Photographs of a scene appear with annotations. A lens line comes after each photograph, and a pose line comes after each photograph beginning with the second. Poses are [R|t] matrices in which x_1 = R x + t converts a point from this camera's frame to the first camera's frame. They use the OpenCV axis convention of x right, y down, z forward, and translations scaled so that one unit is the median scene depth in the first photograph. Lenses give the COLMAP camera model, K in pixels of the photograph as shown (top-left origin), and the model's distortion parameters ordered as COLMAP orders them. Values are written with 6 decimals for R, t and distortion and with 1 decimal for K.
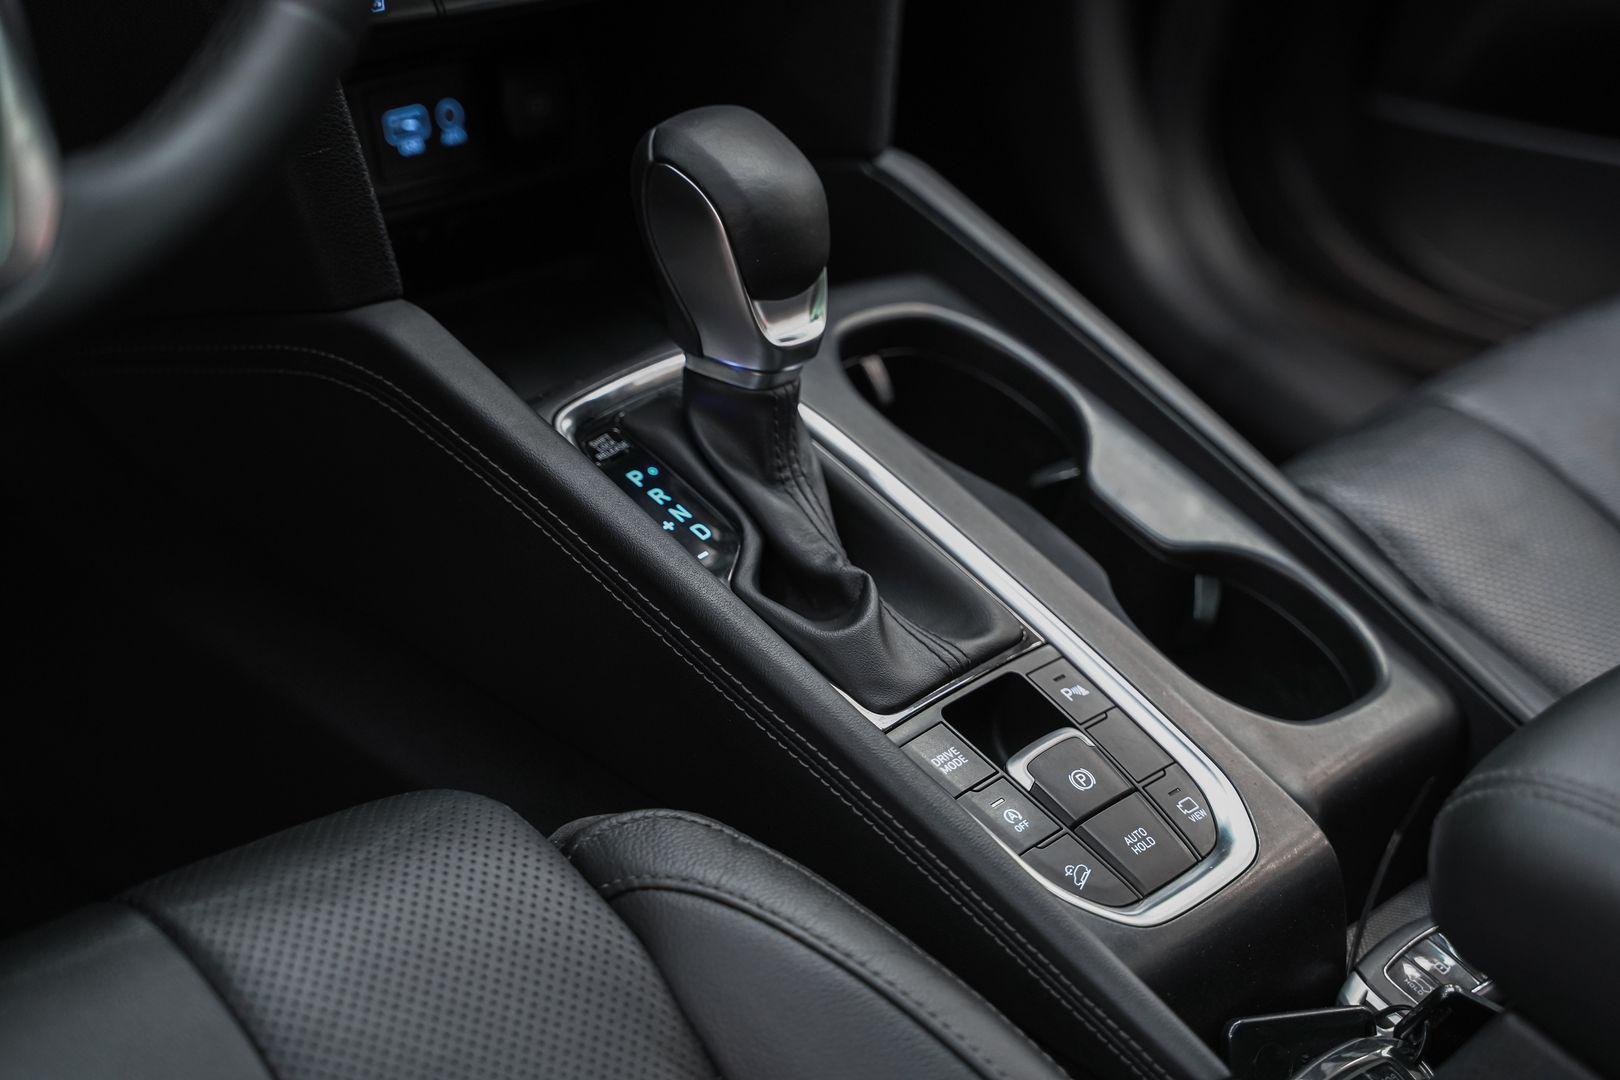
lens RADIAL K [[3362.1, 0, 809.0], [0, 3362.1, 520.8], [0, 0, 1]] dist [0.302377, 0.199383]
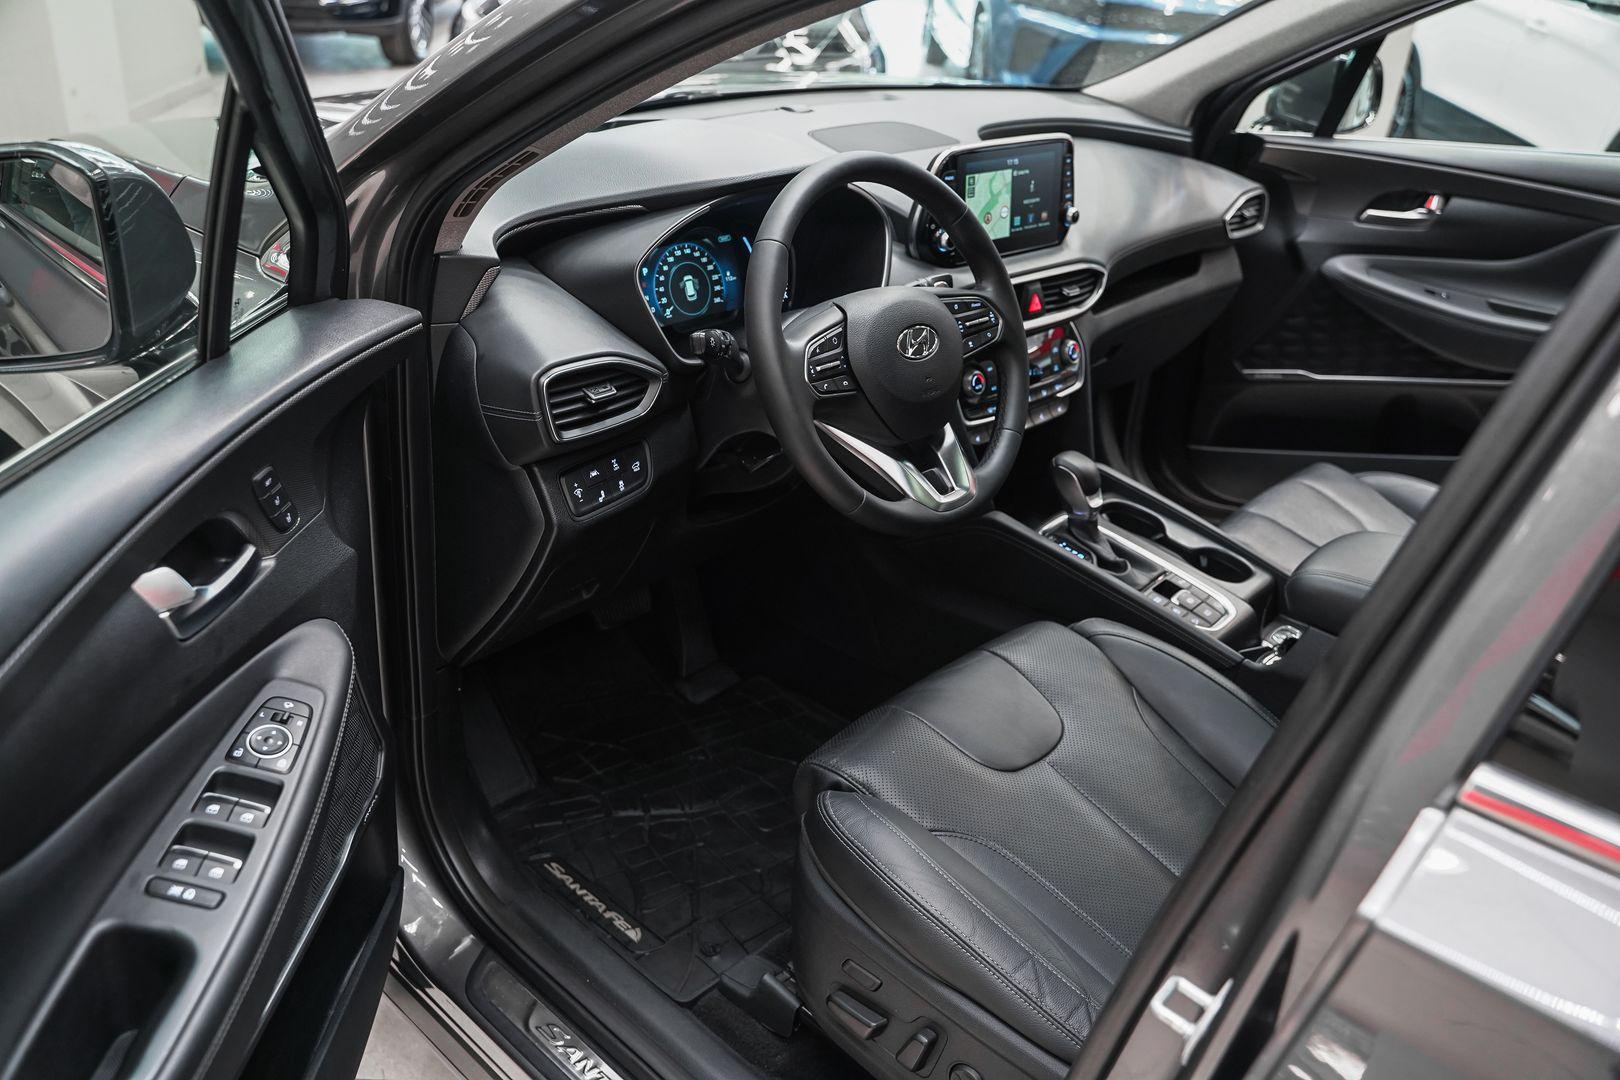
lens RADIAL K [[1311.1, 0, 803.5], [0, 1311.1, 538.5], [0, 0, 1]] dist [-0.116846, 0.098653]
pose [[0.987178, -0.141572, -0.073736, -0.237296], [0.132786, 0.984697, -0.112867, 0.112190], [0.088587, 0.101628, 0.990870, -0.546180]]
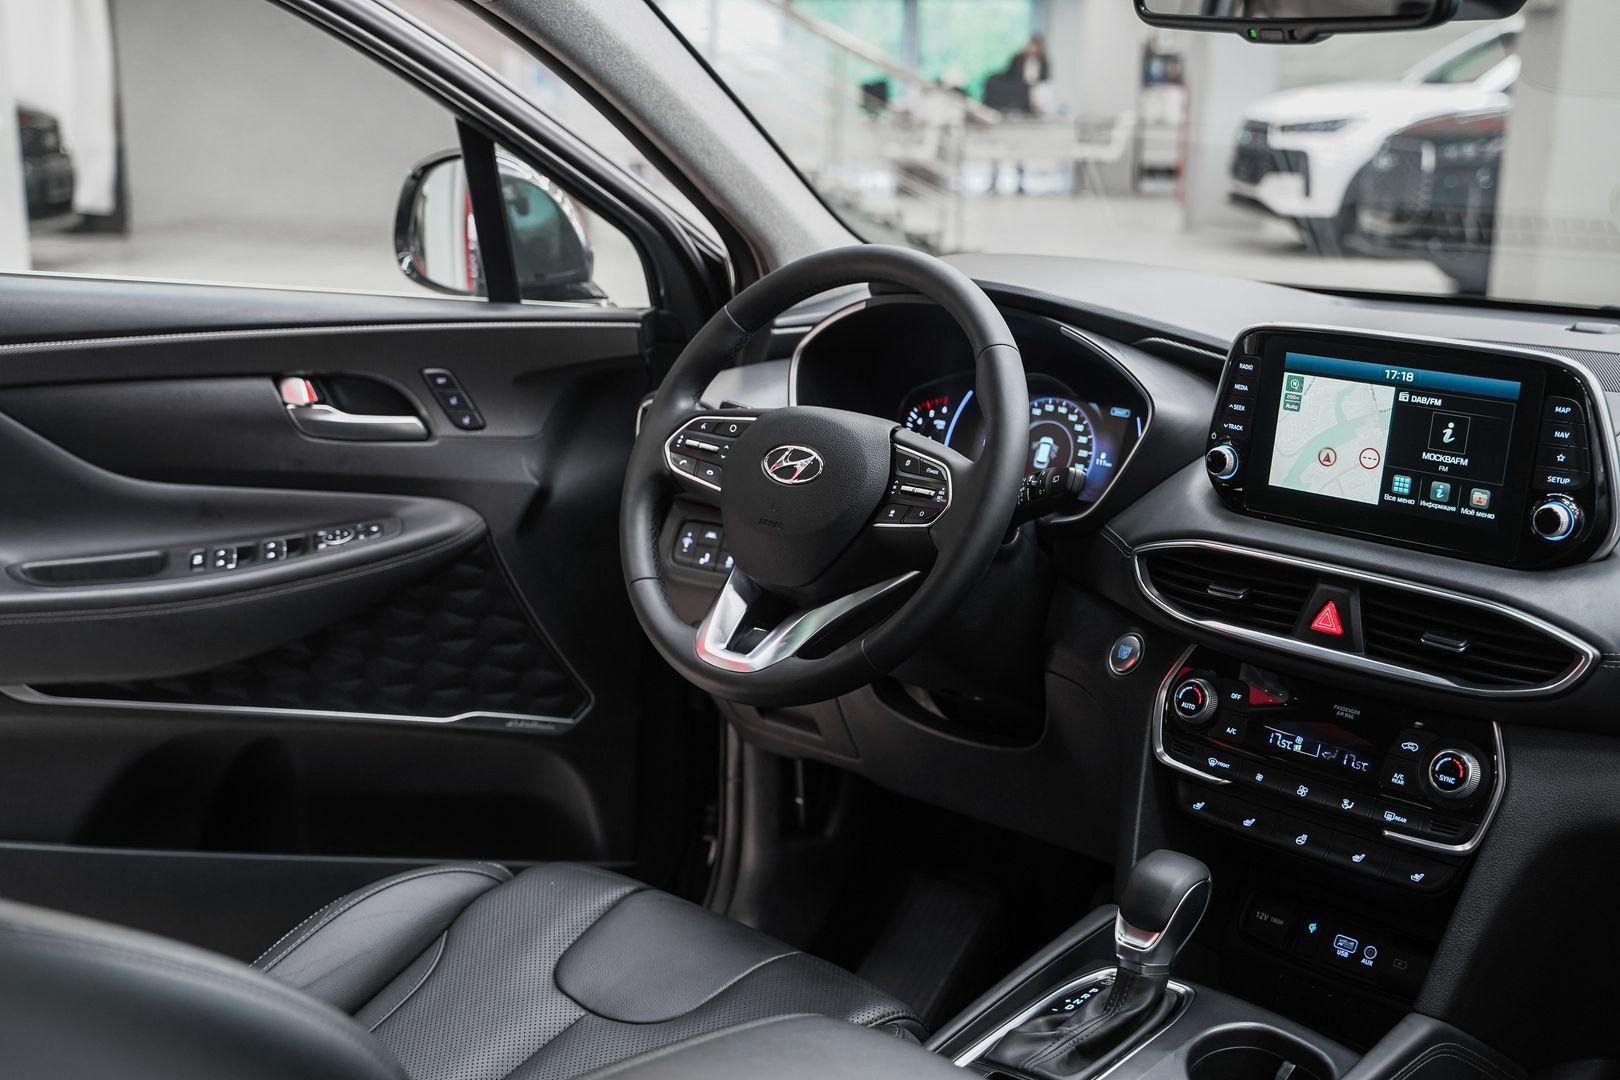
lens RADIAL K [[1995.8, 0, 811.6], [0, 1995.8, 530.3], [0, 0, 1]] dist [0.035703, 0.050972]
pose [[0.018168, -0.004793, -0.999823, 1.274989], [-0.575252, 0.817850, -0.014374, -0.136172], [0.817775, 0.575411, 0.012102, 0.664410]]
